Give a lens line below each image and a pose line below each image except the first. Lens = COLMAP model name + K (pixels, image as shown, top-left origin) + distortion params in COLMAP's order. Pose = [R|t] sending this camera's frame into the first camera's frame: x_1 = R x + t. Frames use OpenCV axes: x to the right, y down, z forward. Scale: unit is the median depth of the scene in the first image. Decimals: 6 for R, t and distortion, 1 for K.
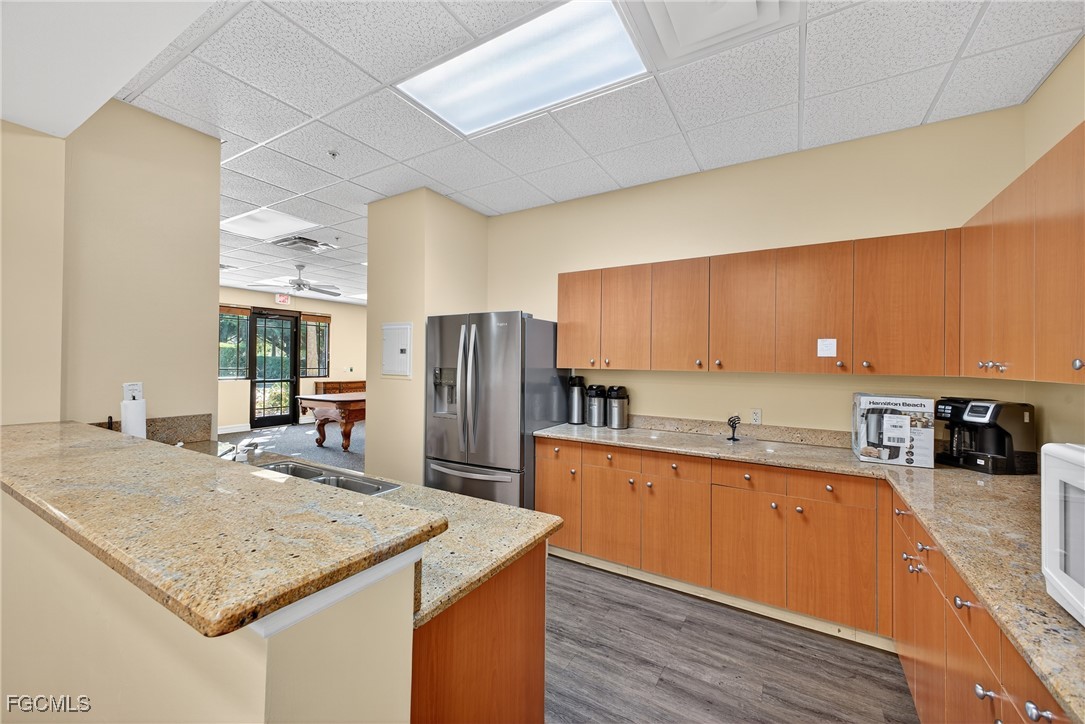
lens RADIAL K [[427.8, 0, 545.3], [0, 427.8, 360.4], [0, 0, 1]] dist [0.002544, -0.000092]
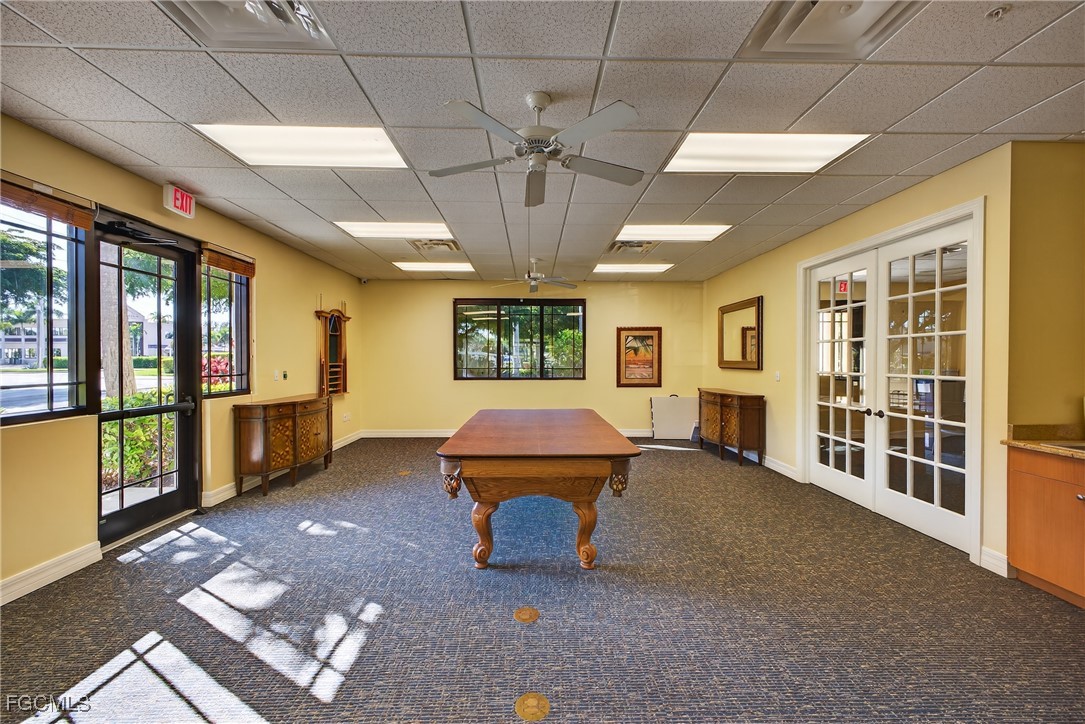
lens RADIAL K [[427.8, 0, 545.3], [0, 427.8, 360.4], [0, 0, 1]] dist [0.002544, -0.000092]
pose [[0.844227, -0.013284, 0.535822, -0.512709], [0.004808, 0.999840, 0.017212, -0.003155], [-0.535965, -0.011954, 0.844156, 0.460928]]
